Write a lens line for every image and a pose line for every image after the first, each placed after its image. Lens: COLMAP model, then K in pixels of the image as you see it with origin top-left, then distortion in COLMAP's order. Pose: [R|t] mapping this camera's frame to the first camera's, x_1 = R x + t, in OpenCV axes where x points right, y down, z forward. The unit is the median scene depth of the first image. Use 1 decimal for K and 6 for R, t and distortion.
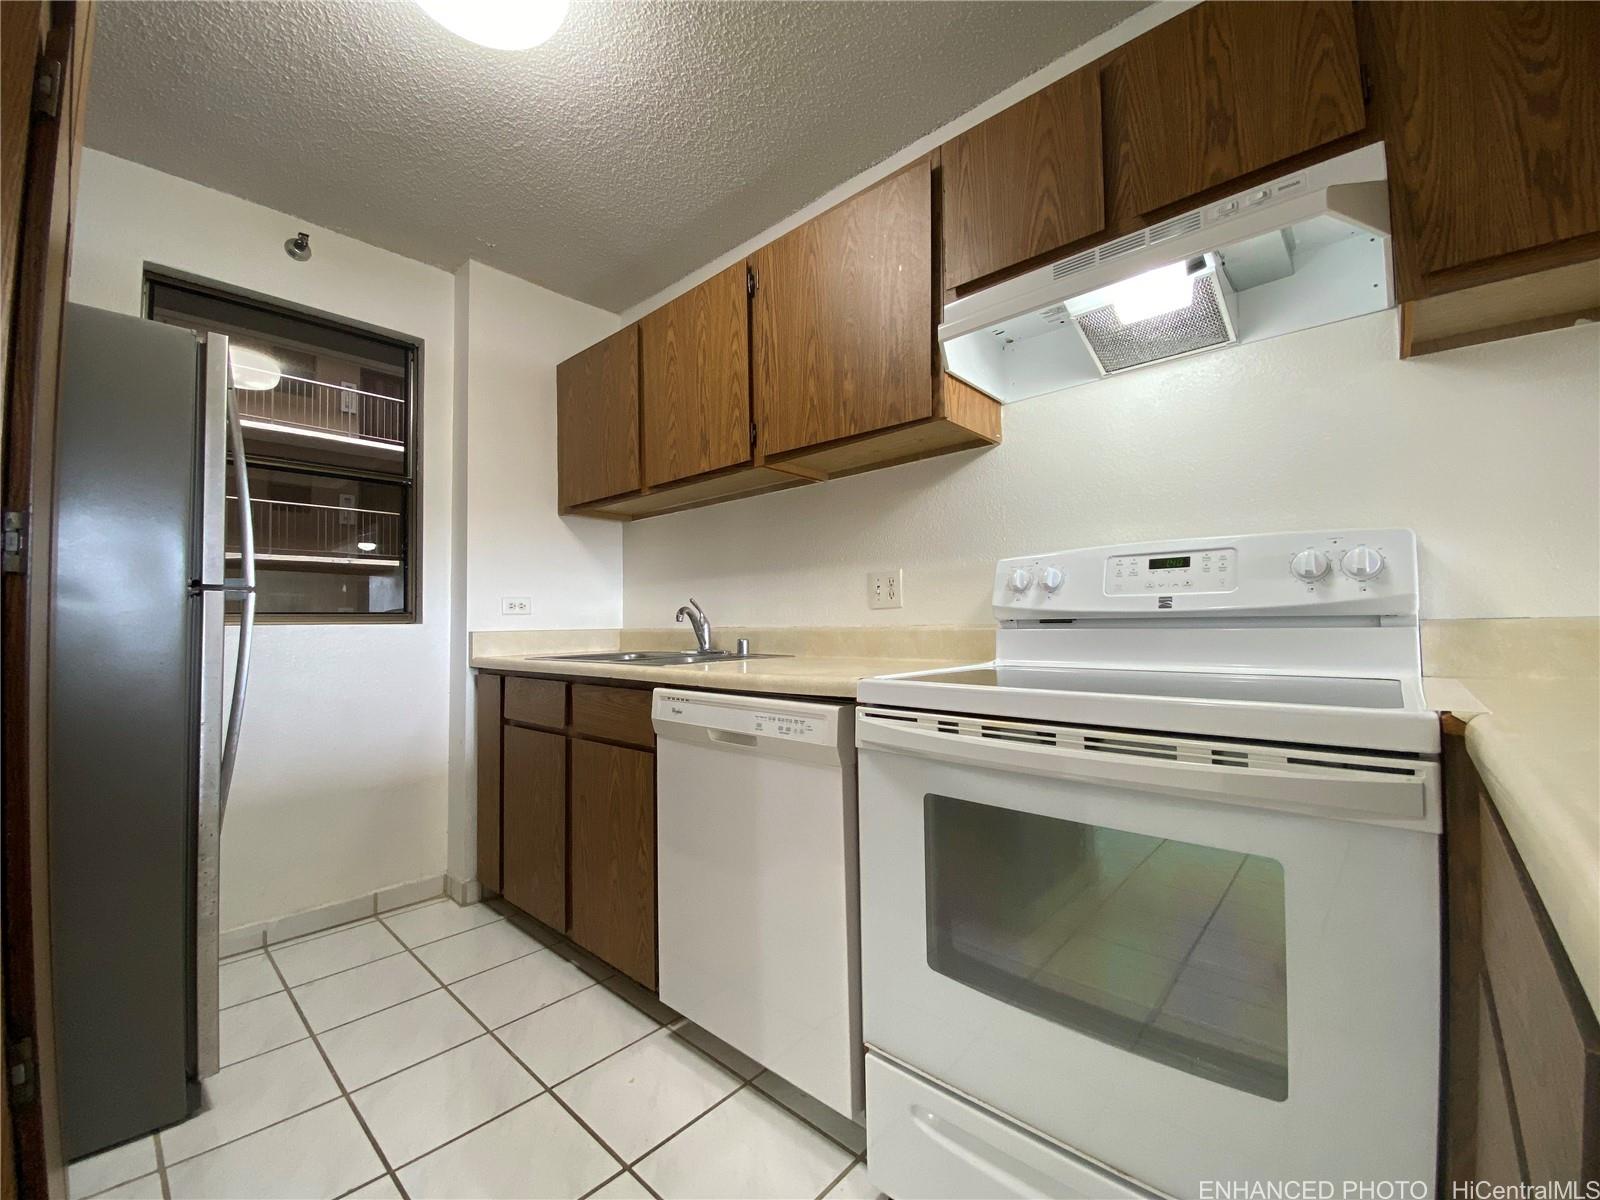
lens RADIAL K [[644.3, 0, 800.0], [0, 644.3, 600.0], [0, 0, 1]] dist [0.022688, -0.021727]
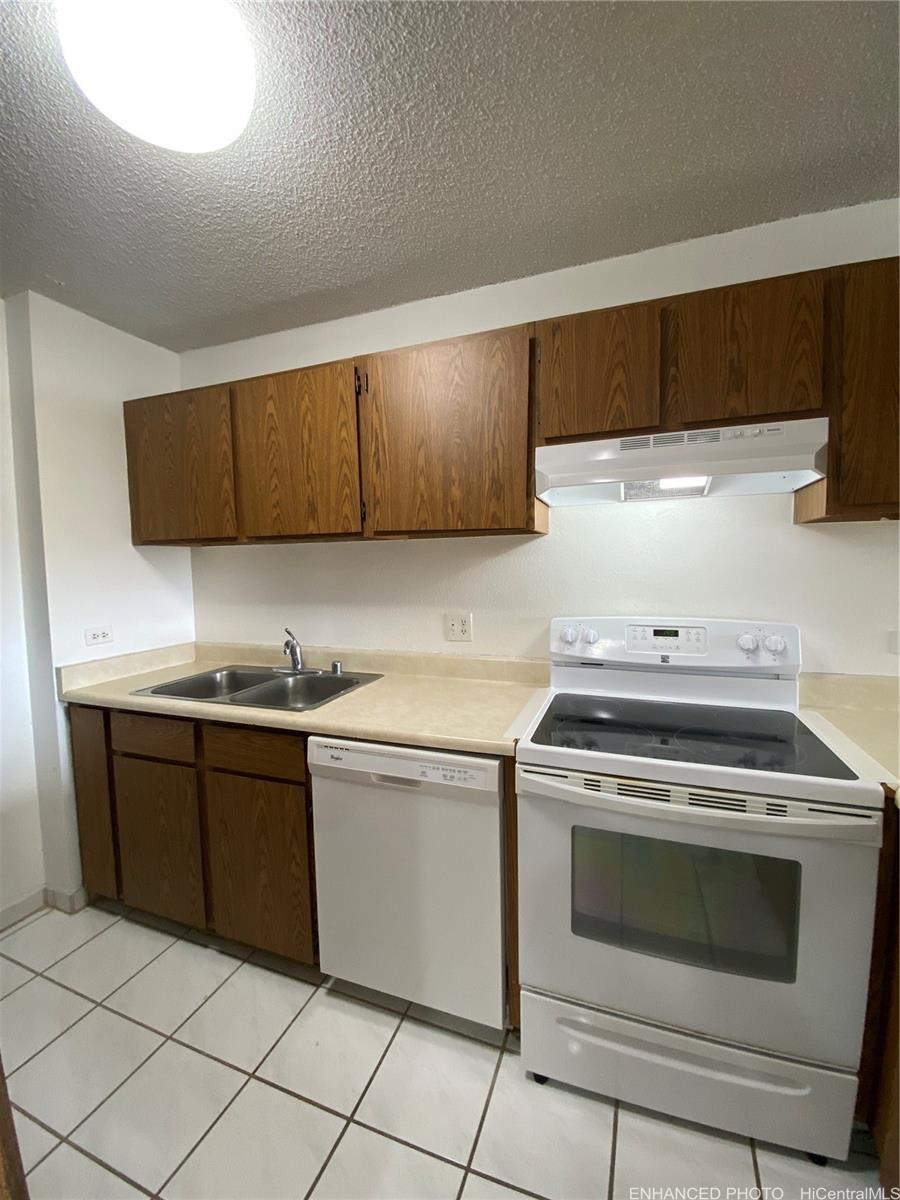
lens RADIAL K [[483.2, 0, 449.2], [0, 483.2, 593.9], [0, 0, 1]] dist [0.022688, -0.021727]
pose [[0.928928, -0.028685, 0.369148, -0.309940], [-0.008025, 0.995201, 0.097525, -0.223589], [-0.370174, -0.093556, 0.924240, 0.082588]]
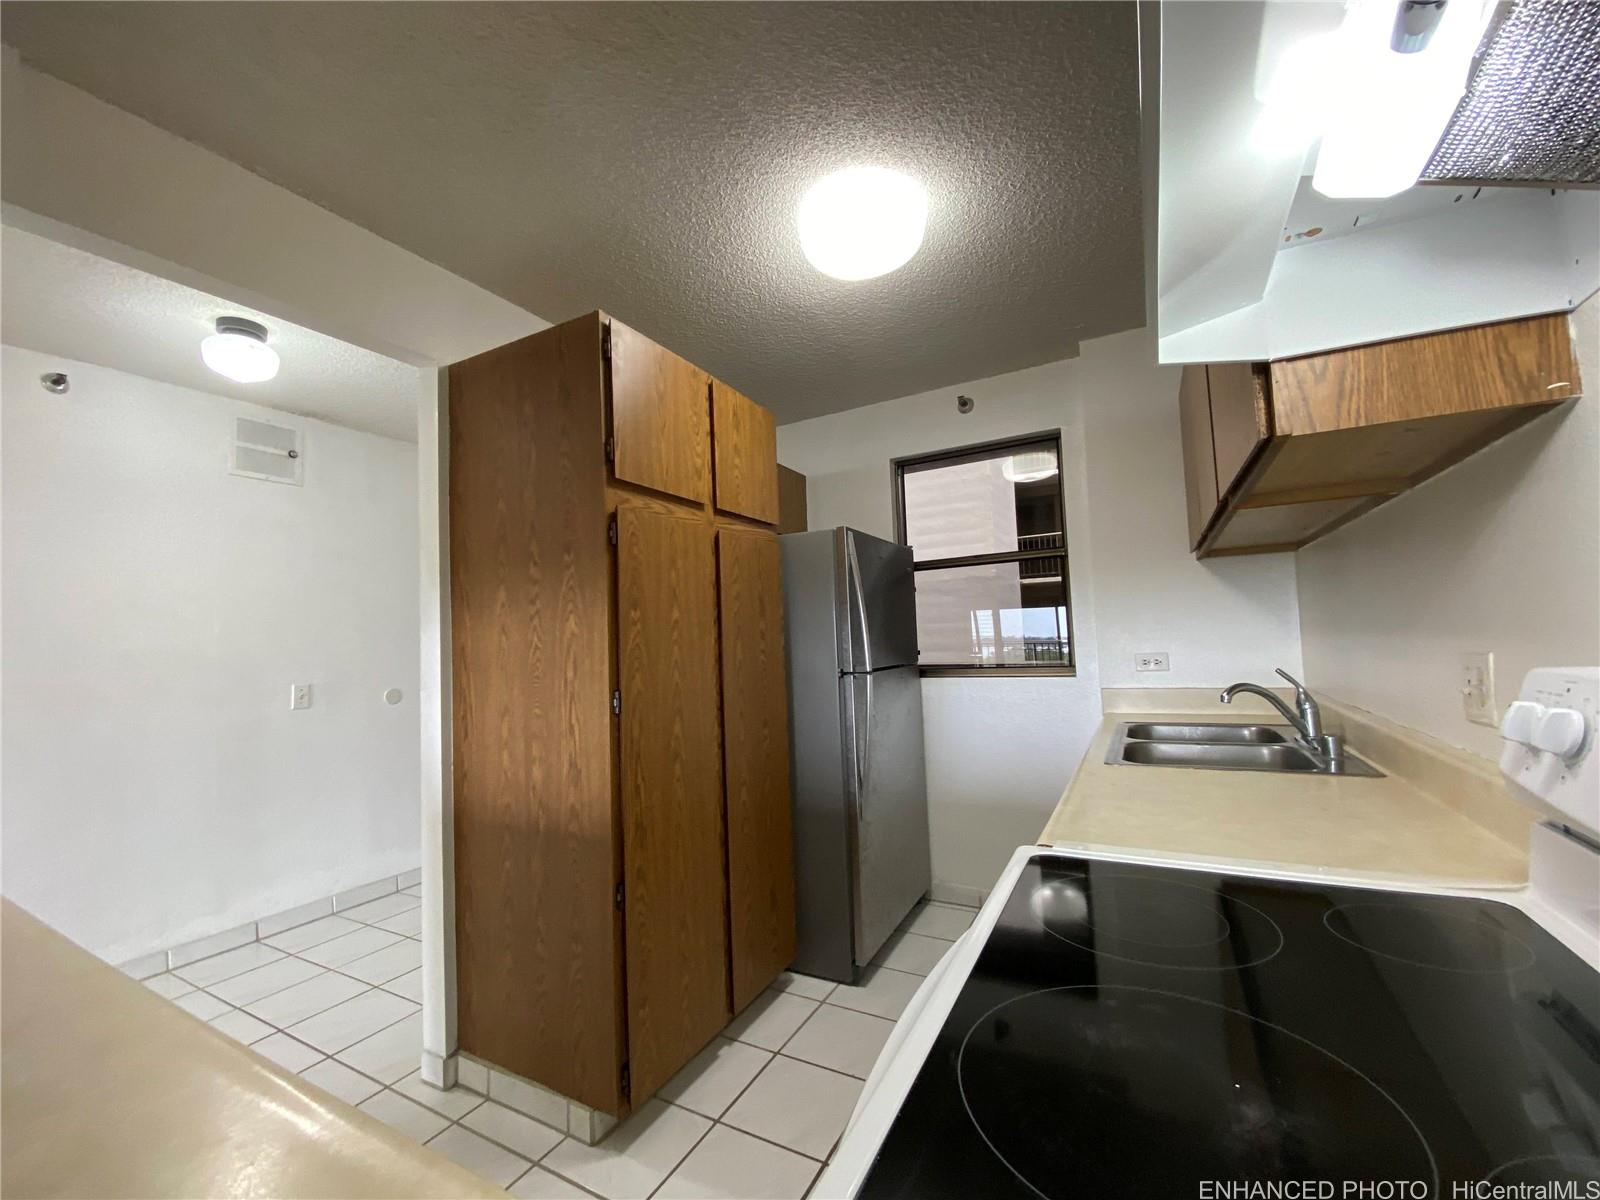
lens RADIAL K [[644.3, 0, 800.0], [0, 644.3, 600.0], [0, 0, 1]] dist [0.022688, -0.021727]
pose [[0.244740, -0.056125, -0.967963, 0.616312], [0.075754, 0.996378, -0.038619, -0.137625], [0.966625, -0.063876, 0.248105, 0.386738]]
